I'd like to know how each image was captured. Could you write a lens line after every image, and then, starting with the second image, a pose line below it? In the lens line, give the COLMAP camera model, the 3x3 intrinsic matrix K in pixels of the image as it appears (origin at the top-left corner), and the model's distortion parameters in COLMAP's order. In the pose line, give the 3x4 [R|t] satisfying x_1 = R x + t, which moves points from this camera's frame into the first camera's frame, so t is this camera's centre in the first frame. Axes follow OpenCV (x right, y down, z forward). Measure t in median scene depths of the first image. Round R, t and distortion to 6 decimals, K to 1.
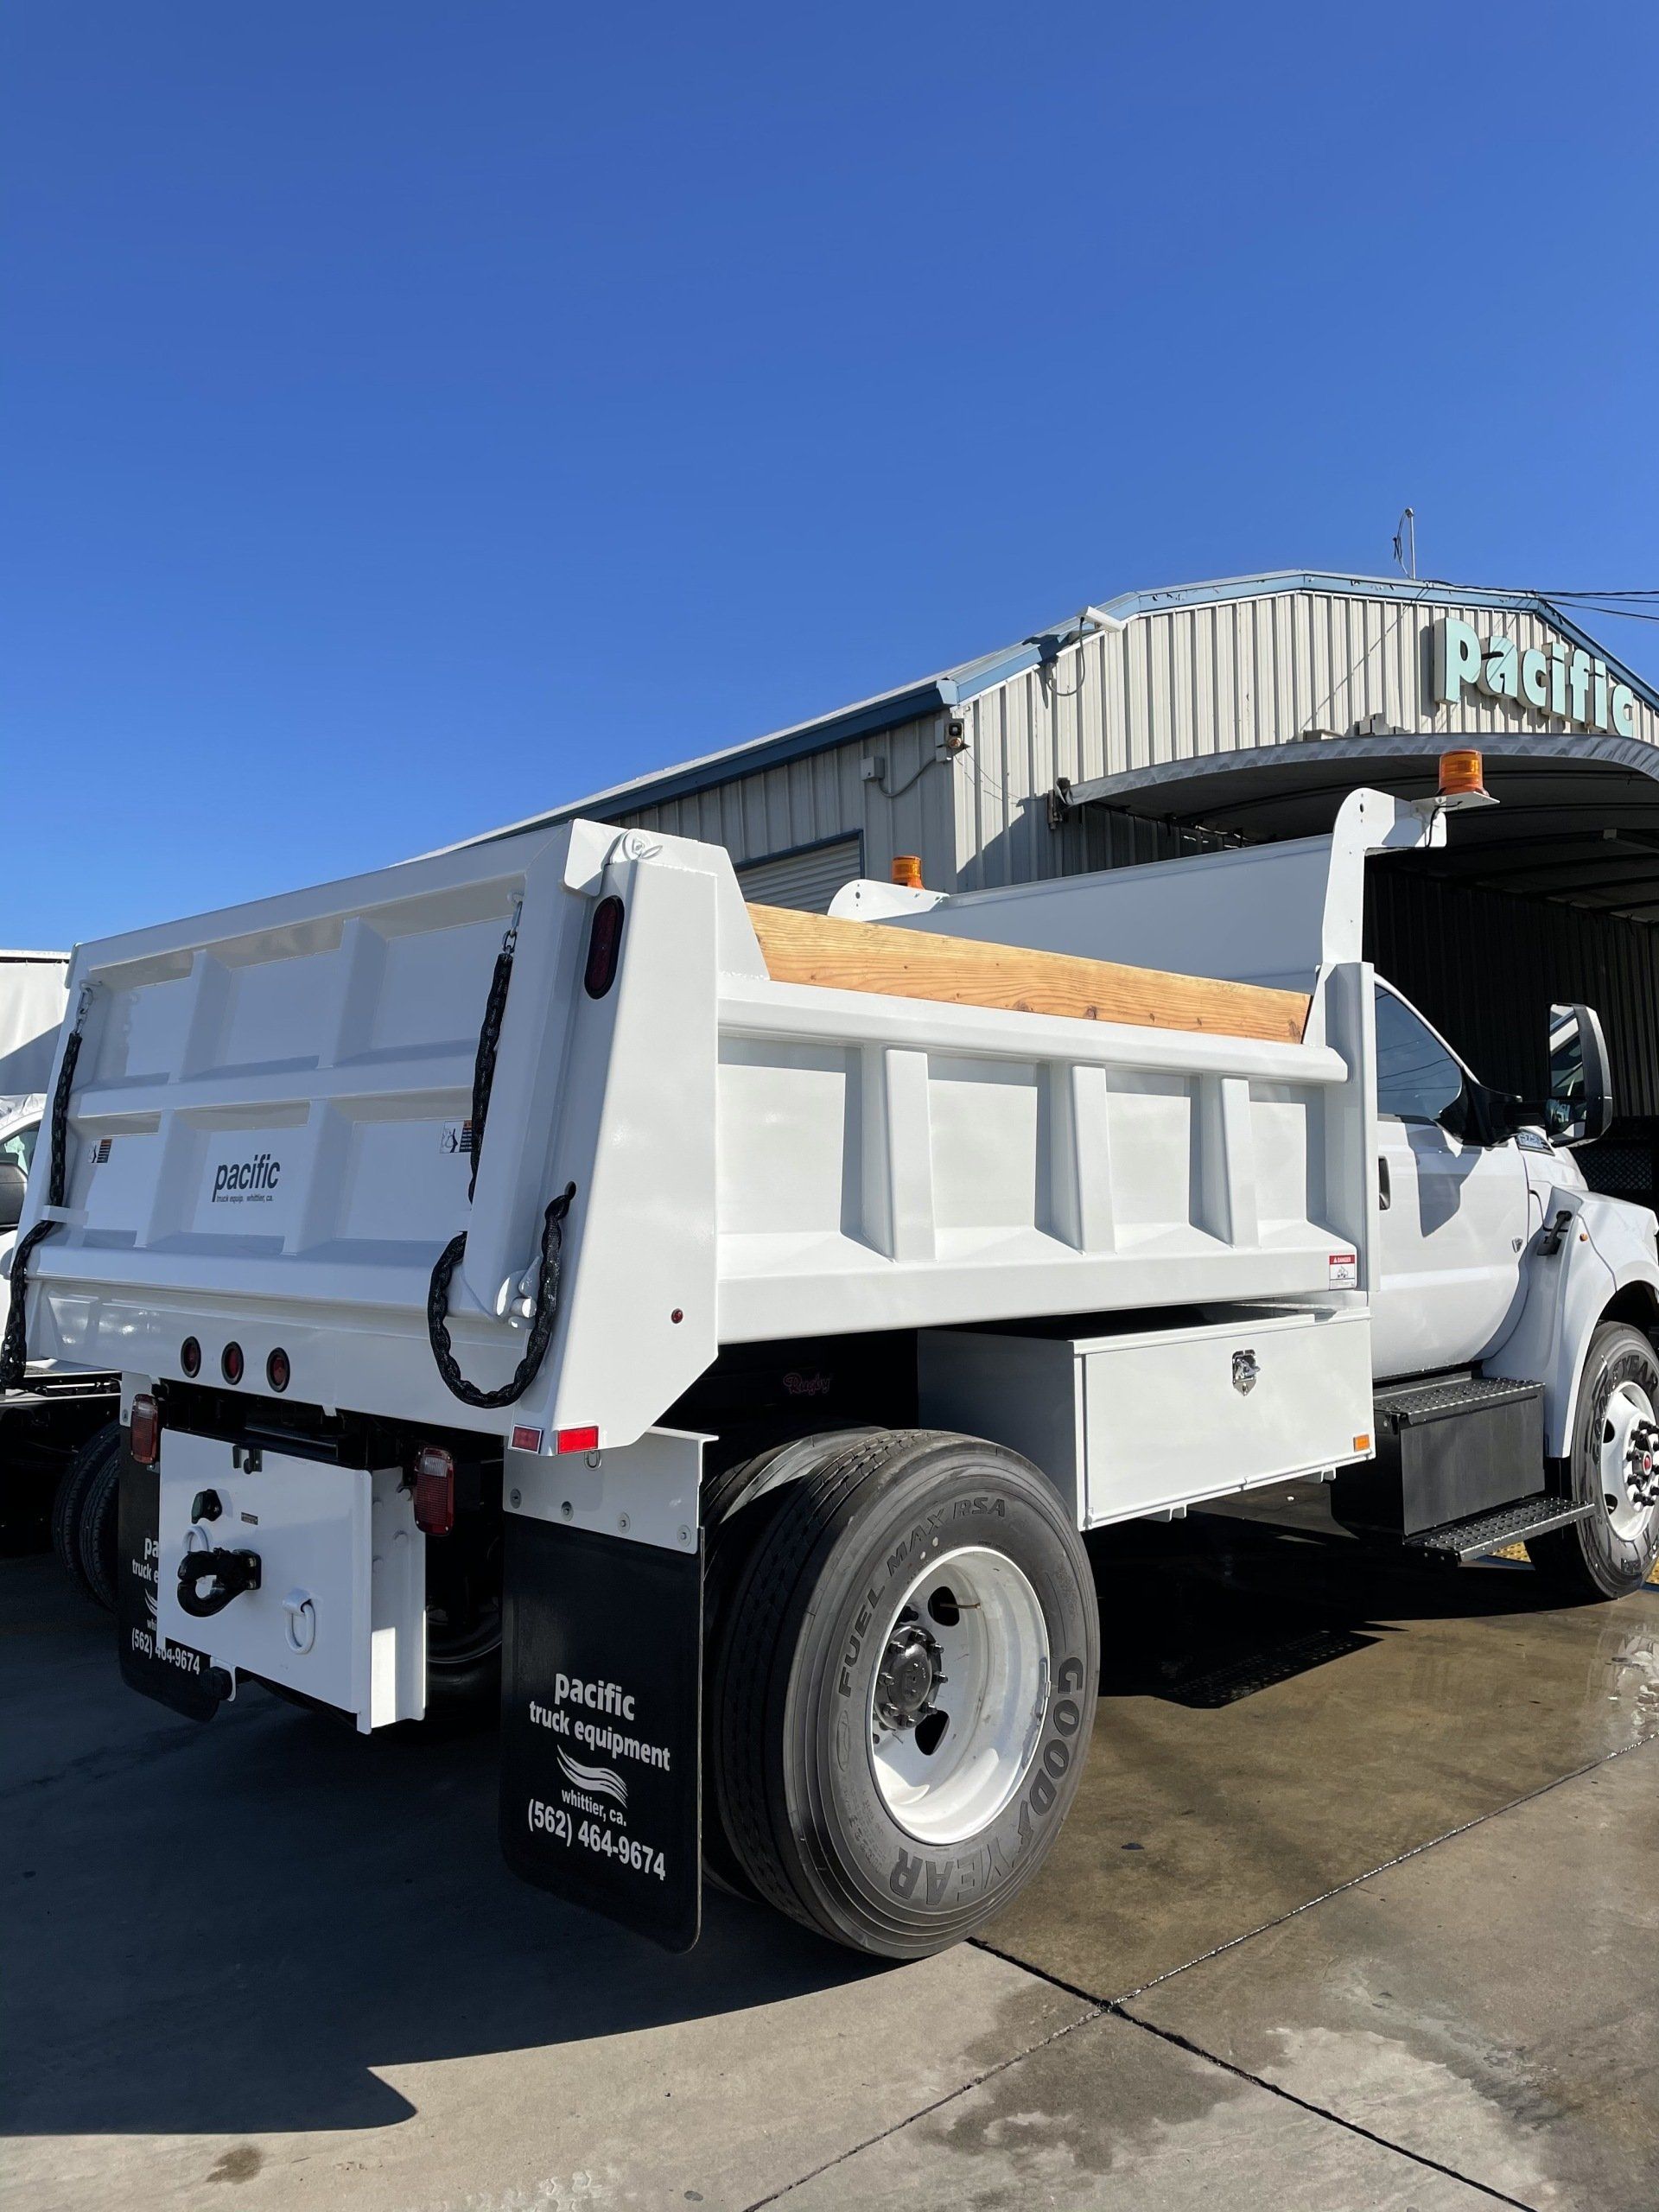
lens RADIAL K [[1677.1, 0, 825.4], [0, 1677.1, 1088.6], [0, 0, 1]] dist [0.042832, -0.006457]
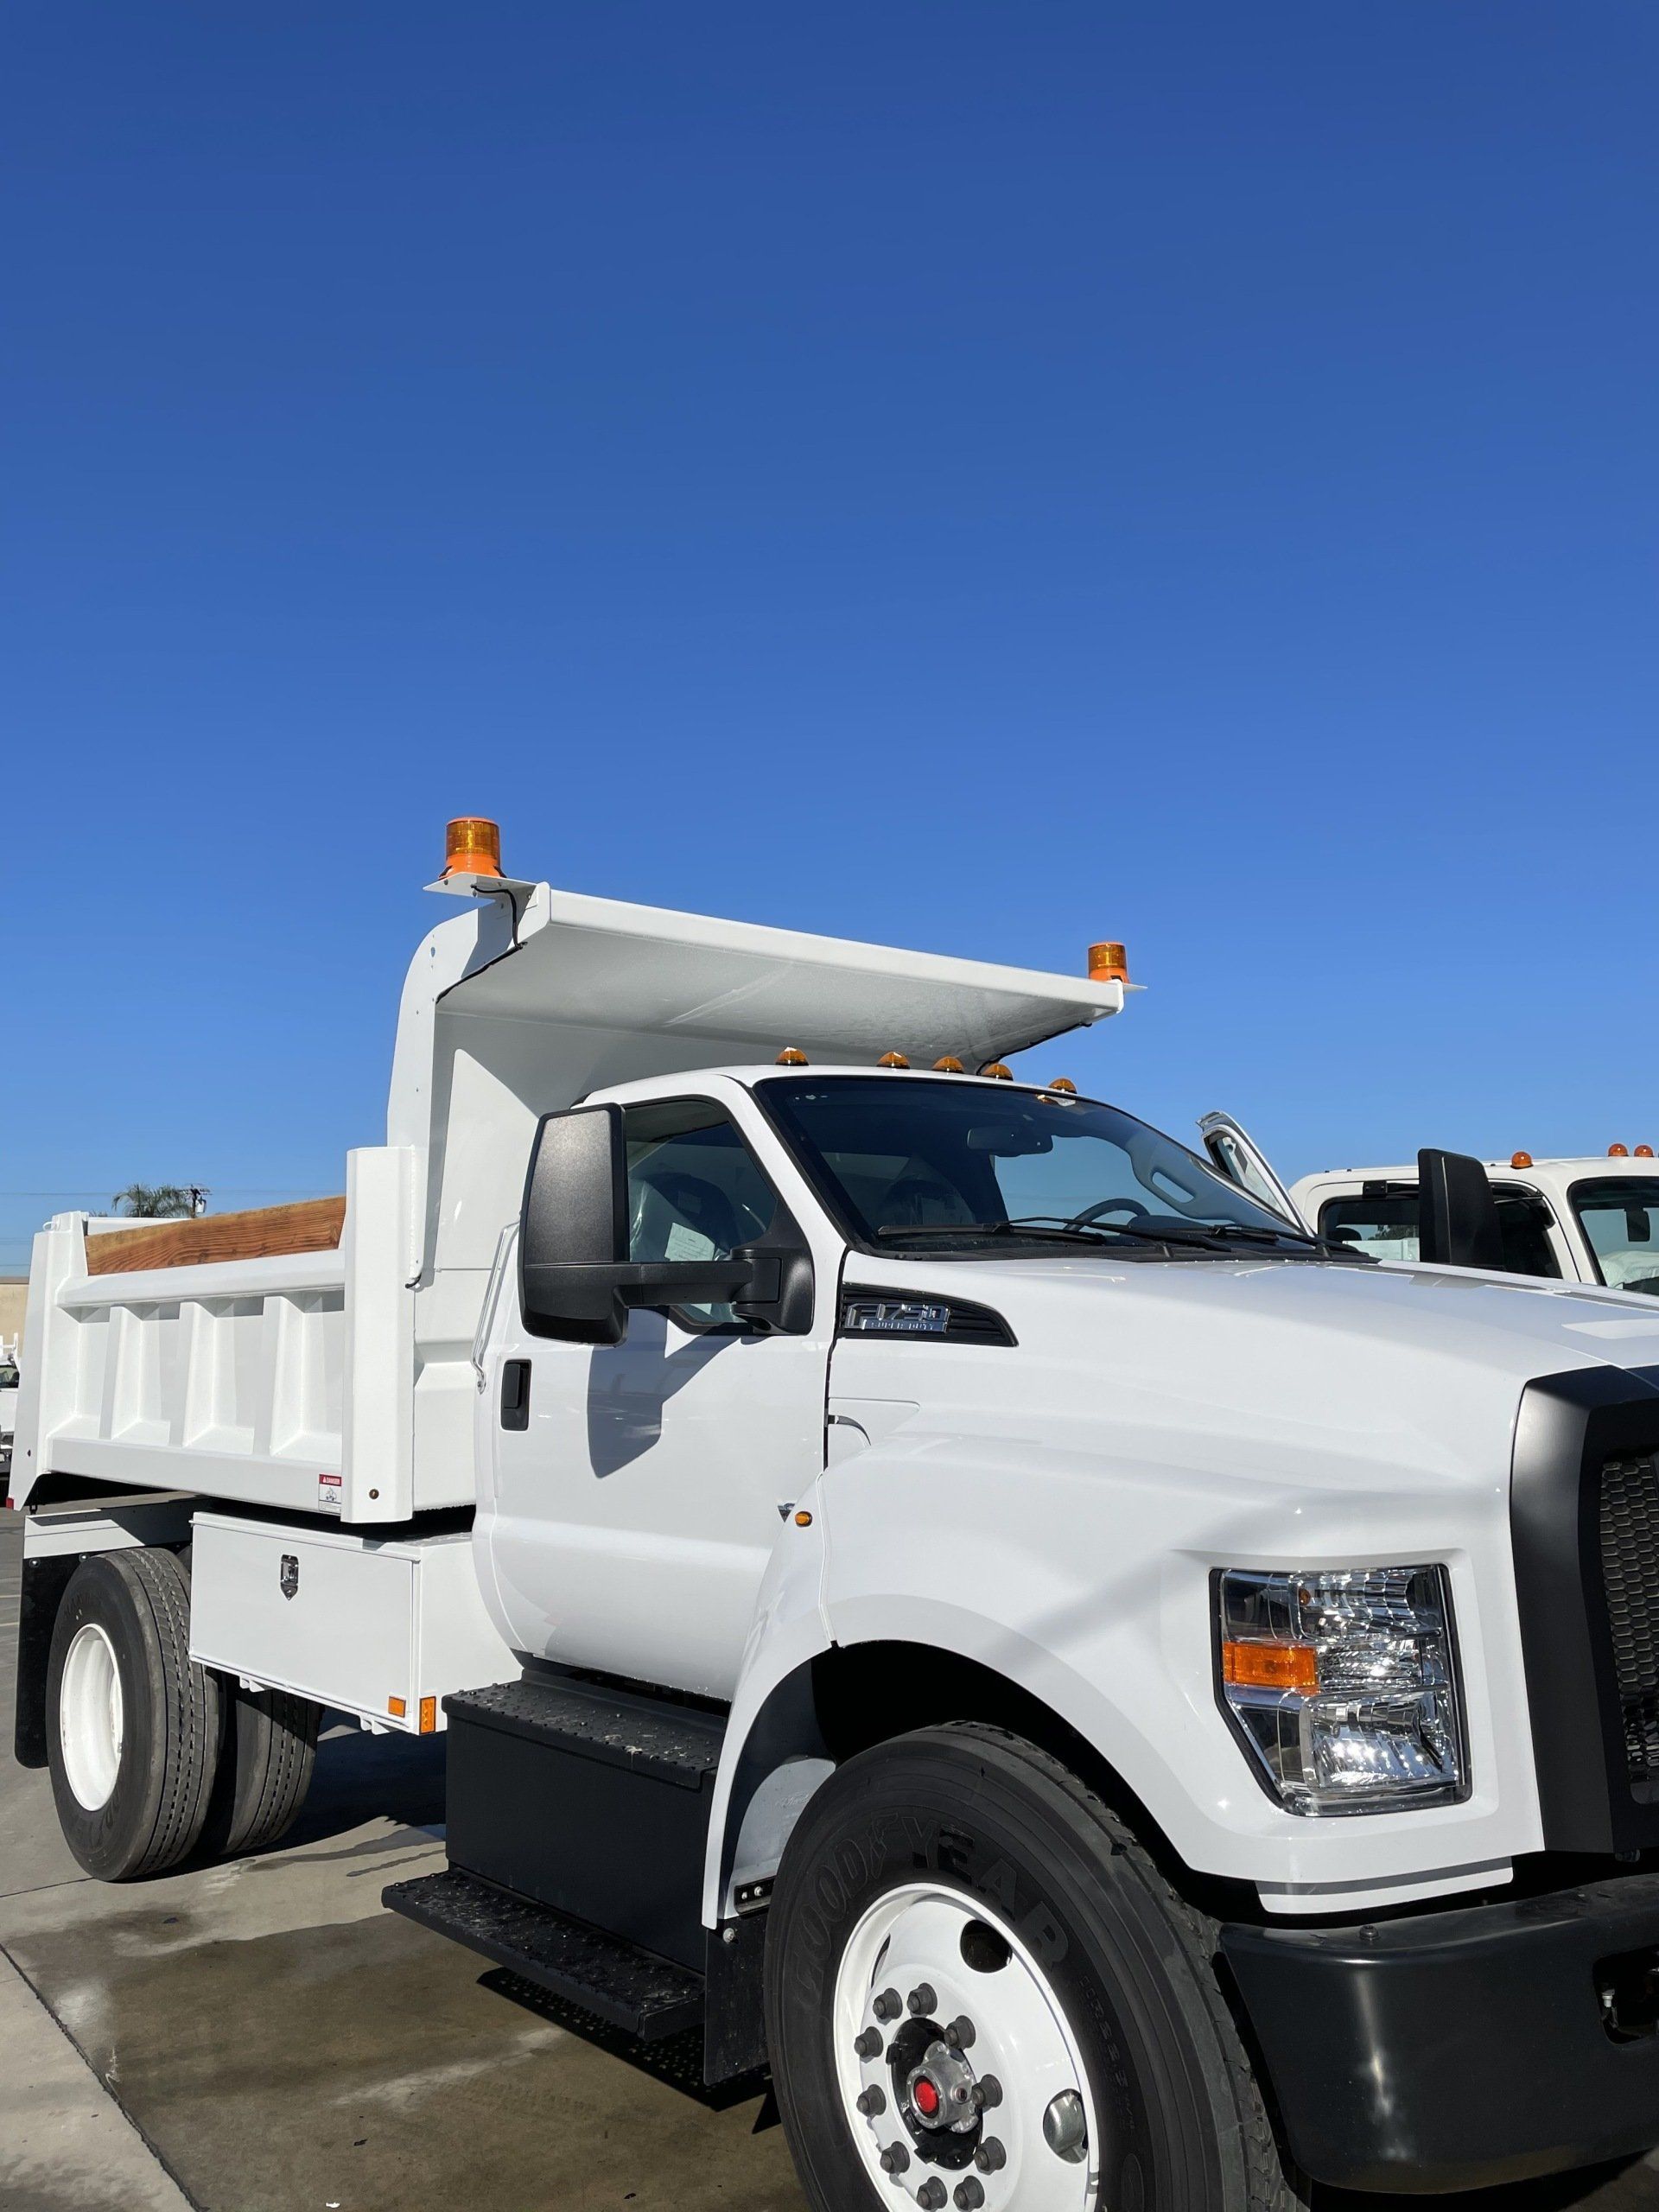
lens RADIAL K [[1677.1, 0, 820.1], [0, 1677.1, 1115.0], [0, 0, 1]] dist [0.042832, -0.006457]
pose [[-0.075074, -0.129642, -0.988715, 1.168191], [0.076134, 0.987874, -0.135312, 0.046178], [0.994267, -0.085434, -0.064293, 1.274063]]
